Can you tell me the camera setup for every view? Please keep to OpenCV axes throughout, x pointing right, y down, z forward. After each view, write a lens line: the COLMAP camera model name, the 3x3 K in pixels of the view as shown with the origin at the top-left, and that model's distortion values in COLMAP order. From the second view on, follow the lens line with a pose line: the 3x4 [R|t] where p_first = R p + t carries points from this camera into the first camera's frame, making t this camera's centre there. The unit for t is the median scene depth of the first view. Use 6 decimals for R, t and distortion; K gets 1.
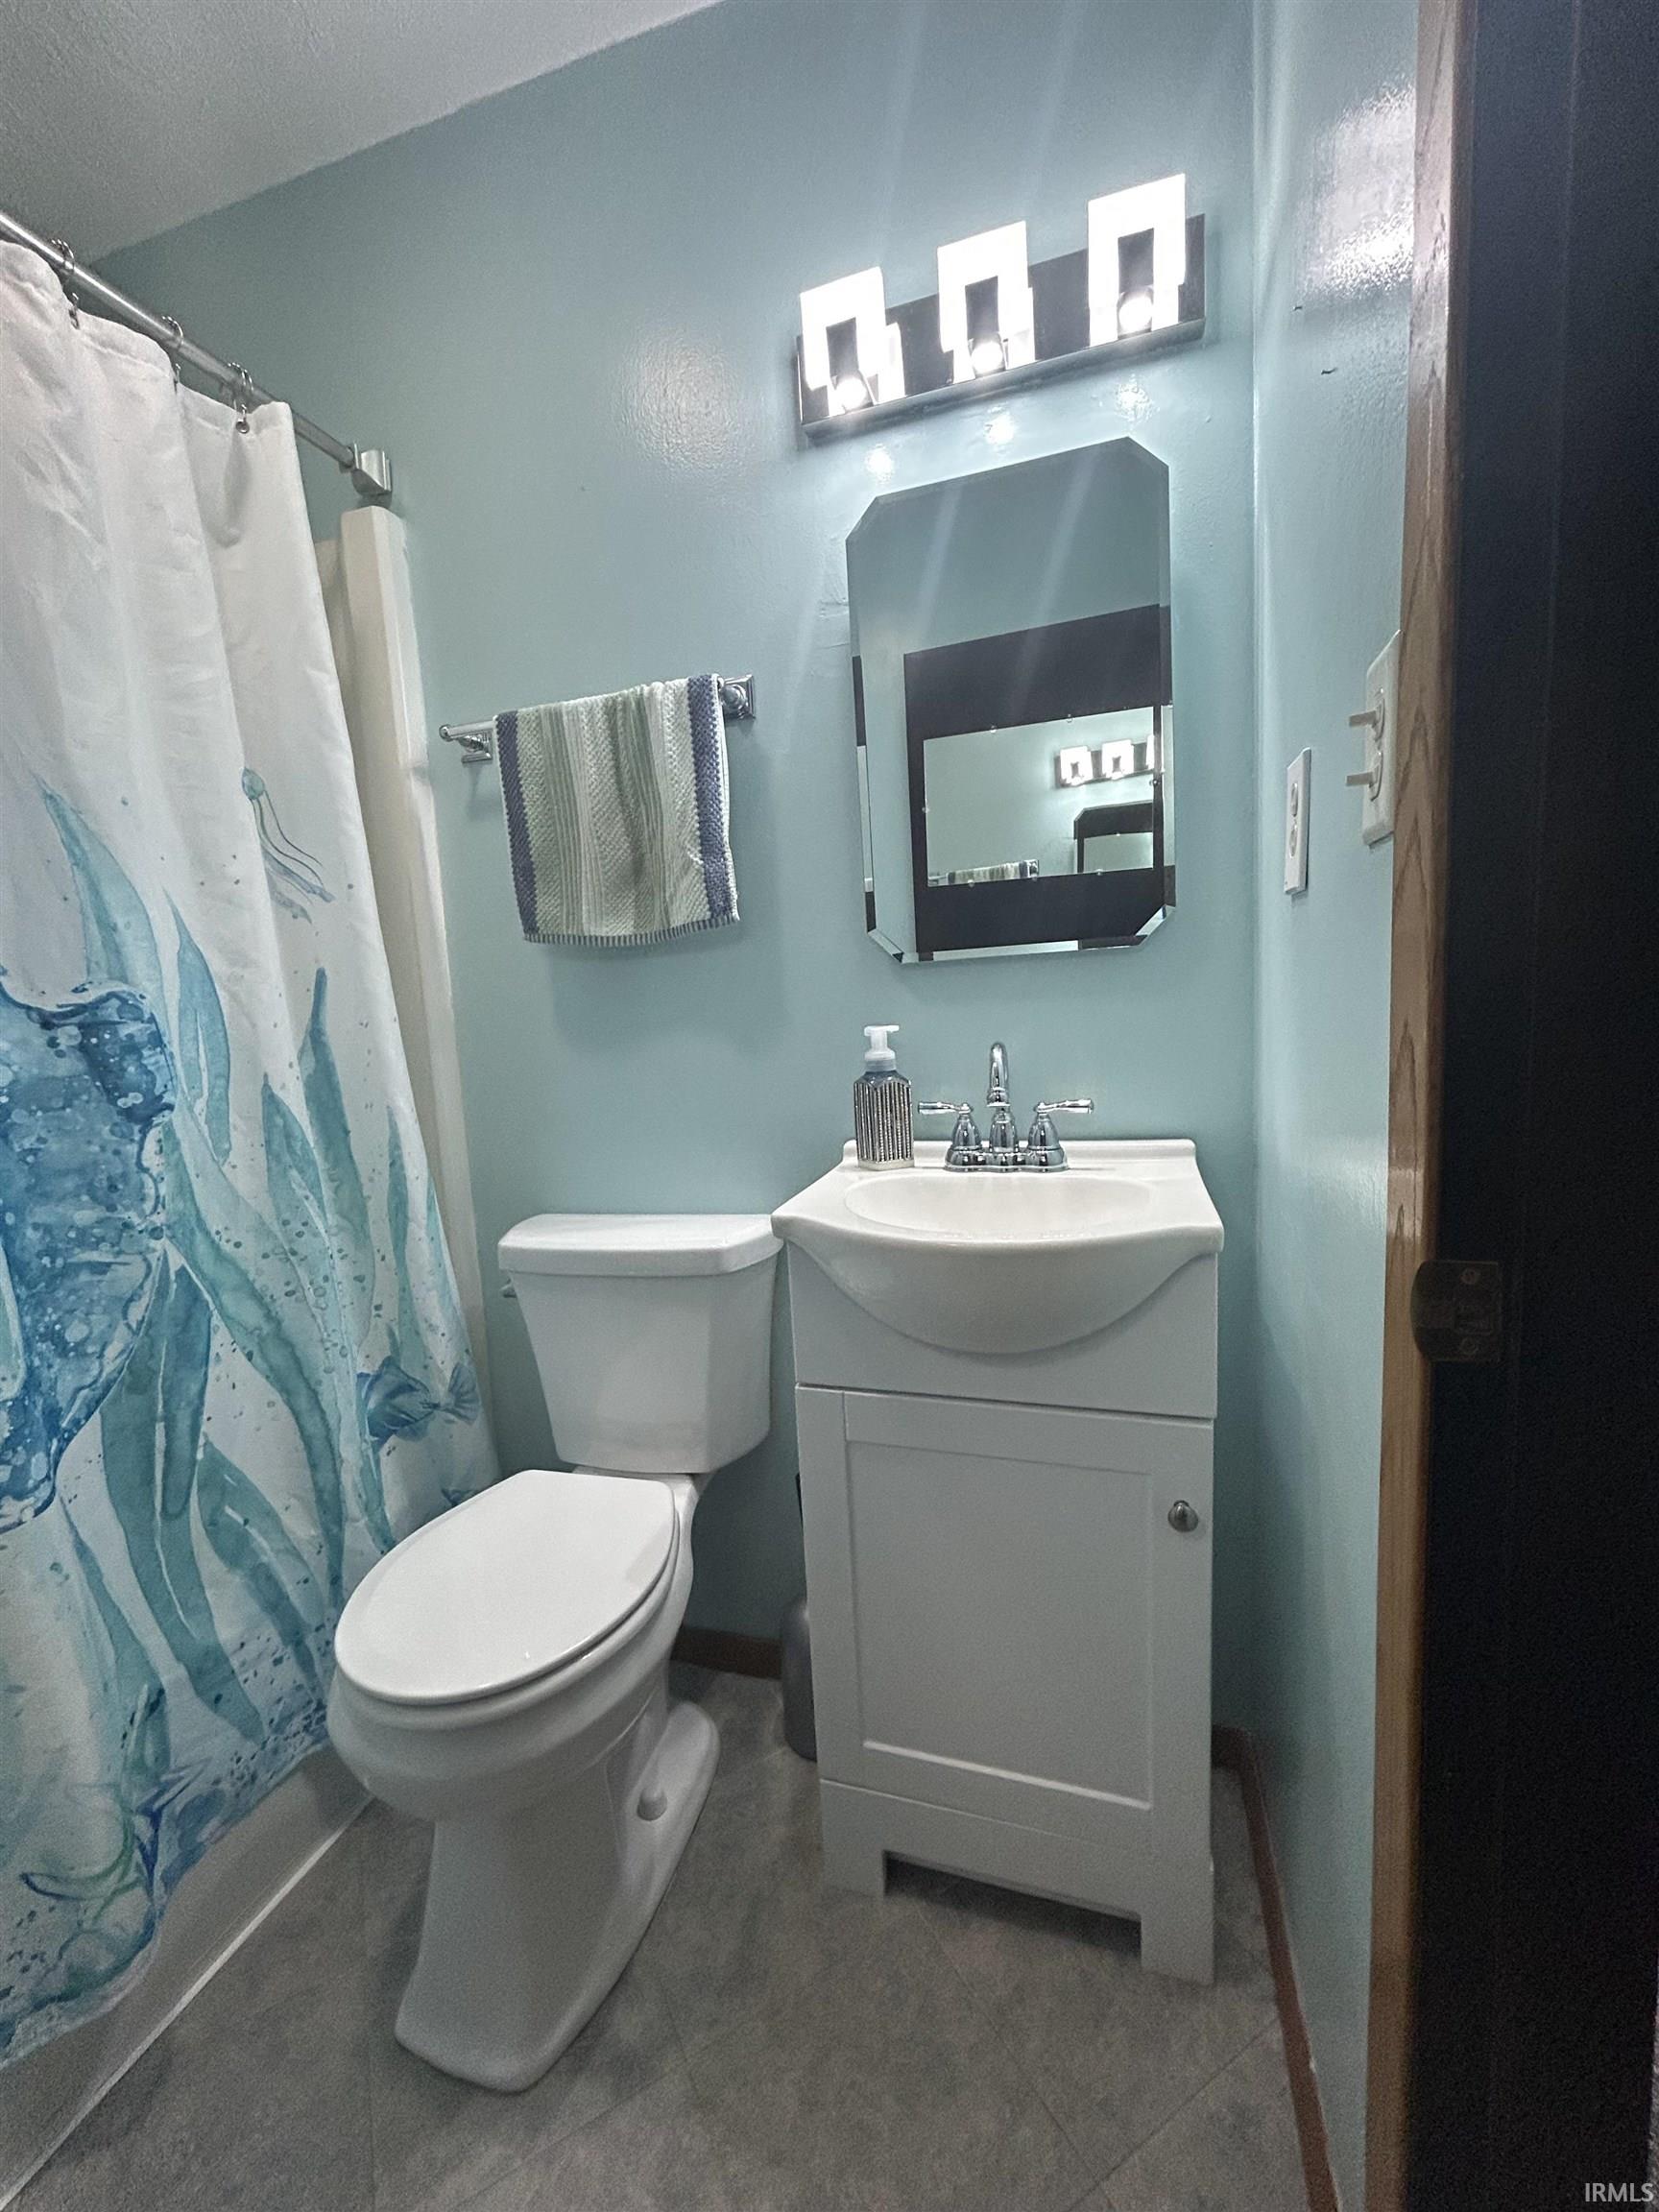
lens RADIAL K [[891.9, 0, 830.1], [0, 891.9, 1105.6], [0, 0, 1]] dist [0.000385, -0.000510]
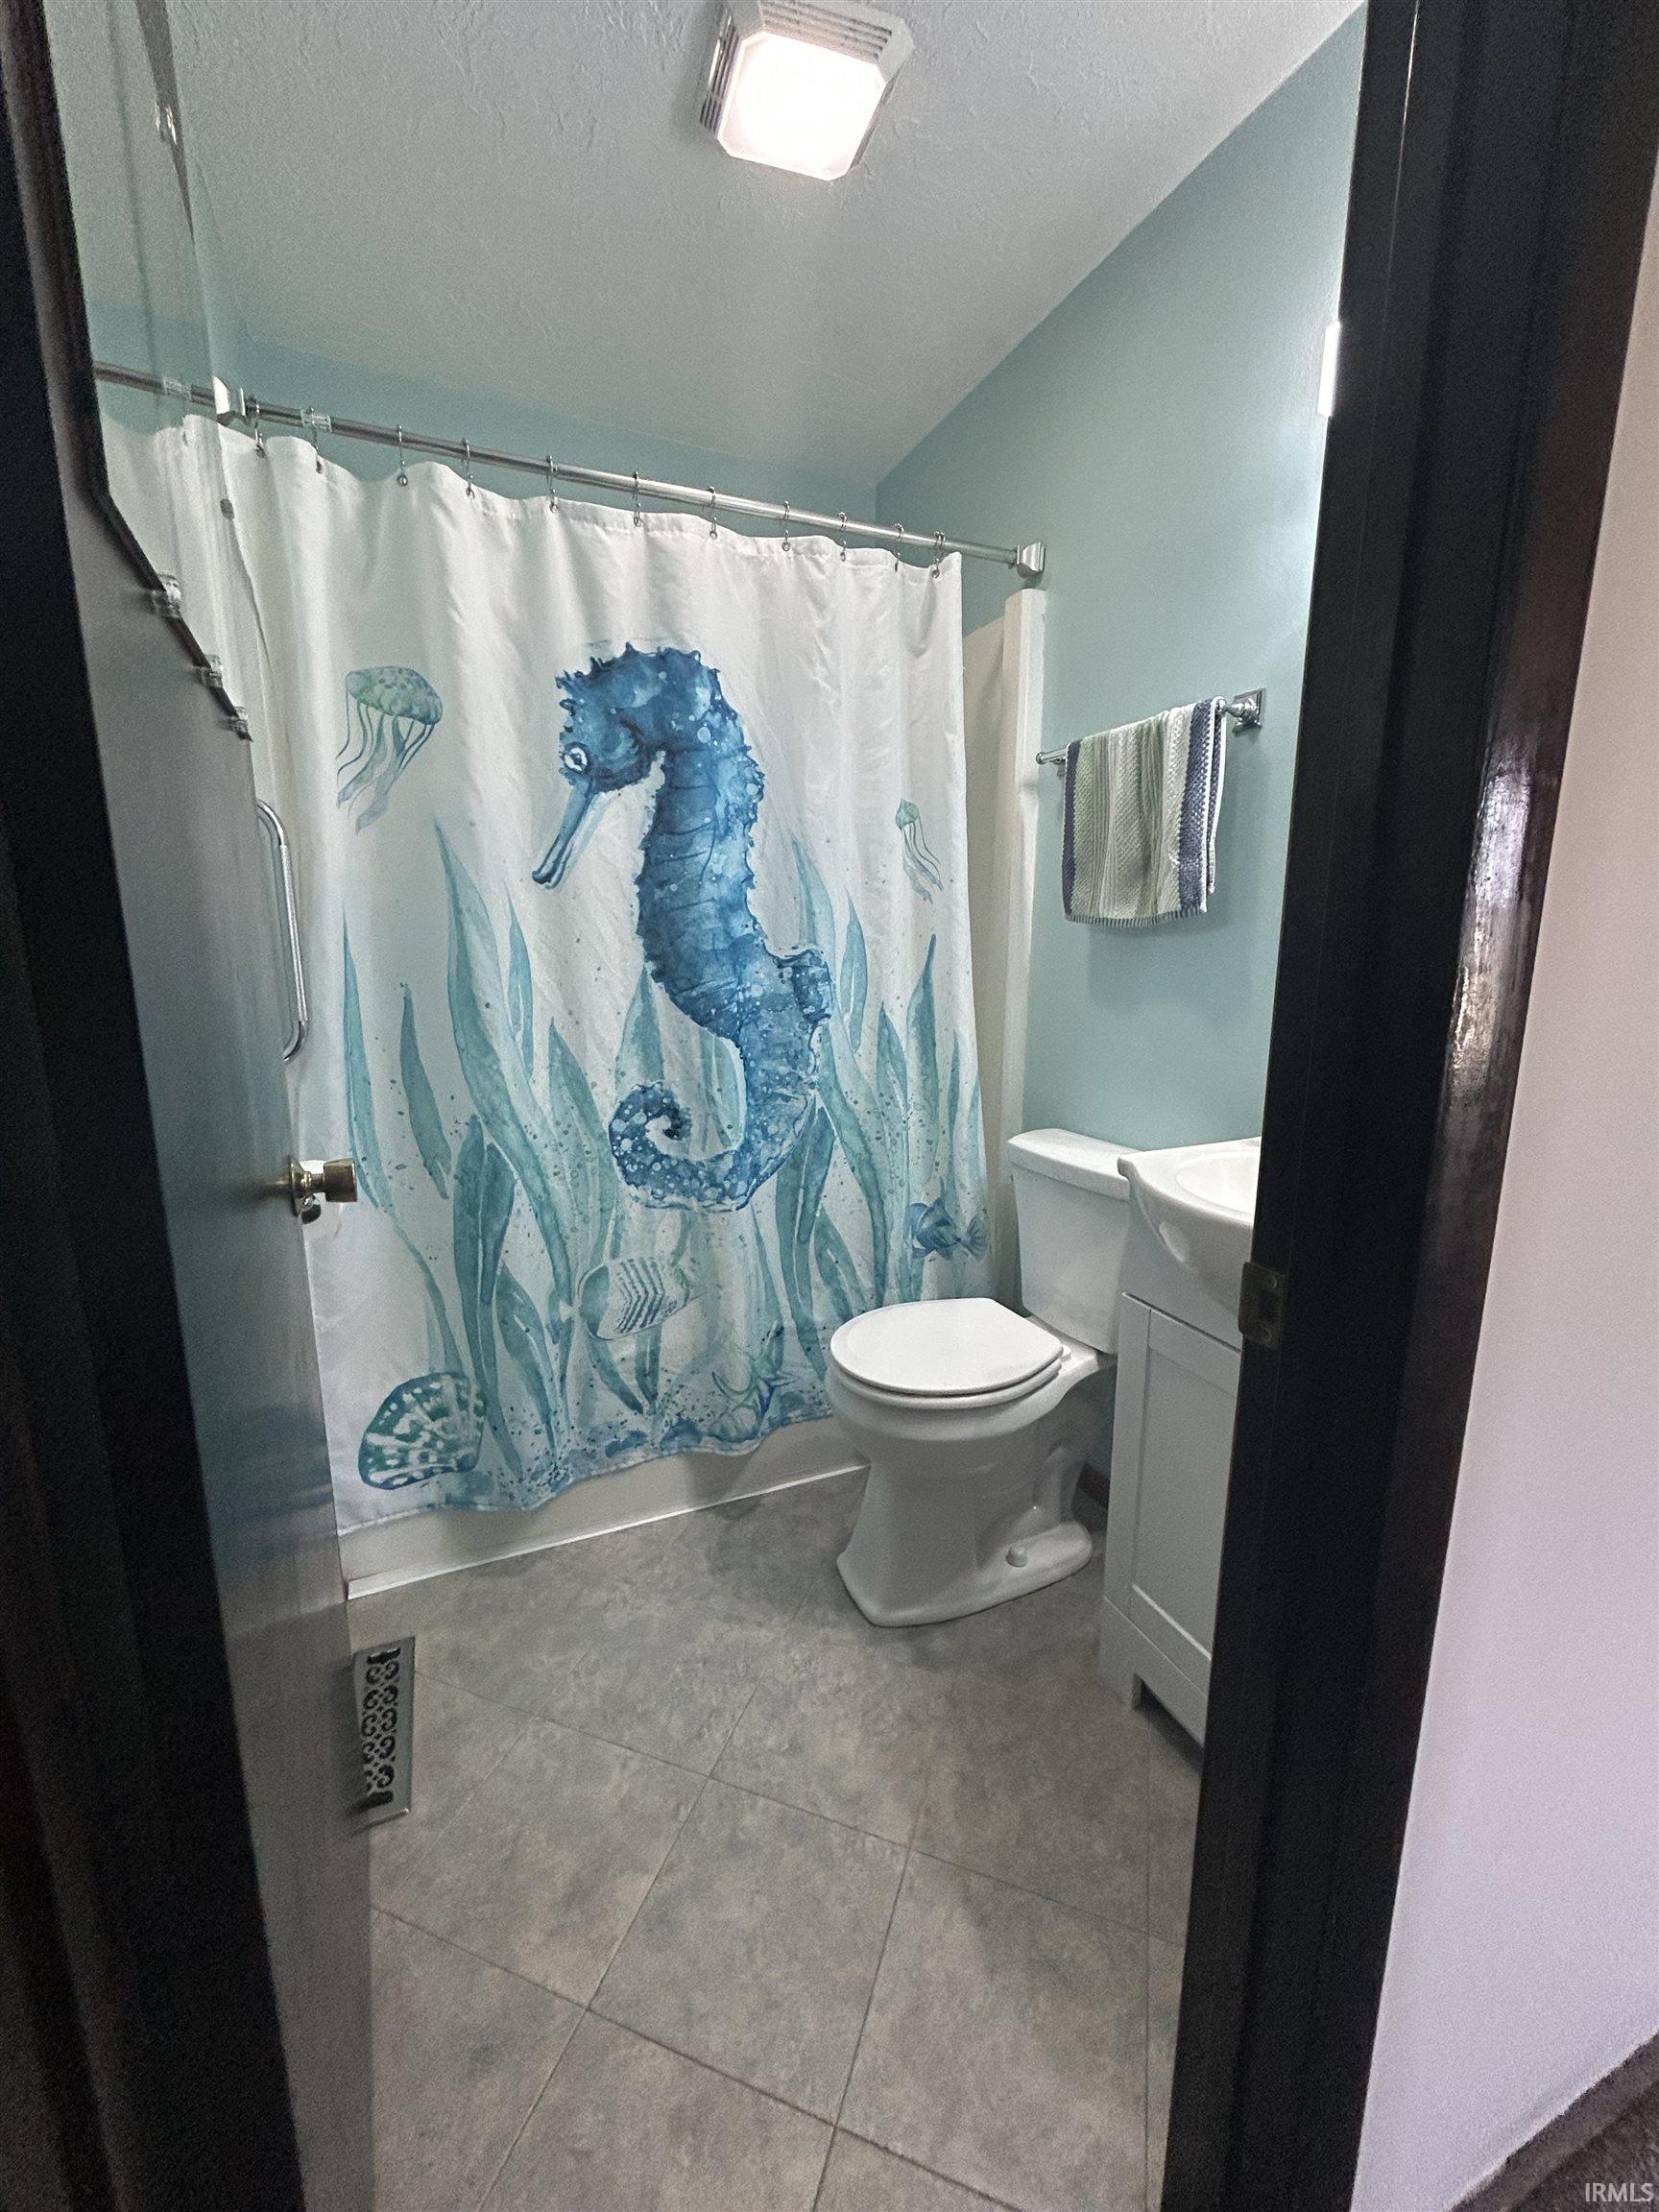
lens RADIAL K [[891.9, 0, 826.0], [0, 891.9, 1109.5], [0, 0, 1]] dist [0.000385, -0.000510]
pose [[0.653738, 0.197367, -0.730529, 0.532244], [-0.130179, 0.980328, 0.148360, -0.072641], [0.745439, -0.001890, 0.666571, -0.158440]]
